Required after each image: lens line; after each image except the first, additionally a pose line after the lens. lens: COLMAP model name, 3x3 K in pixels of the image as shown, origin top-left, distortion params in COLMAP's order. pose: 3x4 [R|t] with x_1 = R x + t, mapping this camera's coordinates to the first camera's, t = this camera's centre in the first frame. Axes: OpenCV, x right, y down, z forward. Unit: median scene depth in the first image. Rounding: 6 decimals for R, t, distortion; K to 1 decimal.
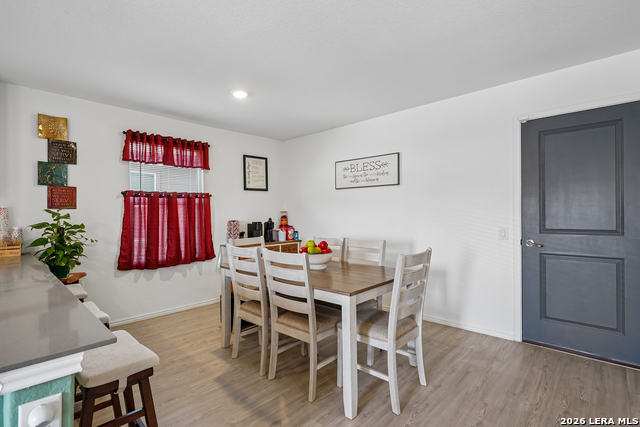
lens RADIAL K [[306.3, 0, 320.0], [0, 306.3, 213.5], [0, 0, 1]] dist [-0.002291, -0.000321]
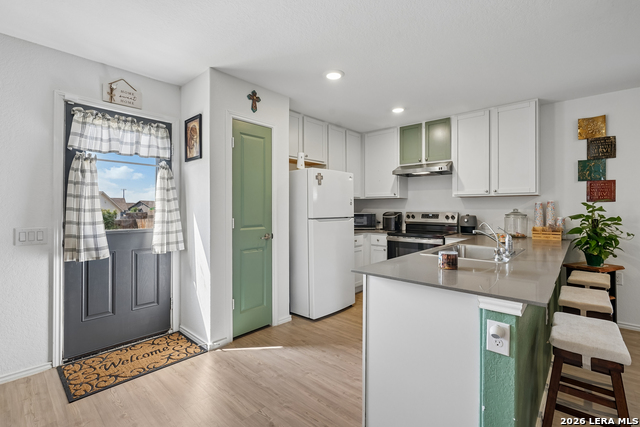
lens RADIAL K [[293.1, 0, 322.4], [0, 293.1, 207.6], [0, 0, 1]] dist [-0.008891, -0.000362]
pose [[0.029602, 0.007149, -0.999536, 0.139435], [0.000191, 0.999974, 0.007158, -0.002500], [0.999562, -0.000403, 0.029600, 0.004852]]
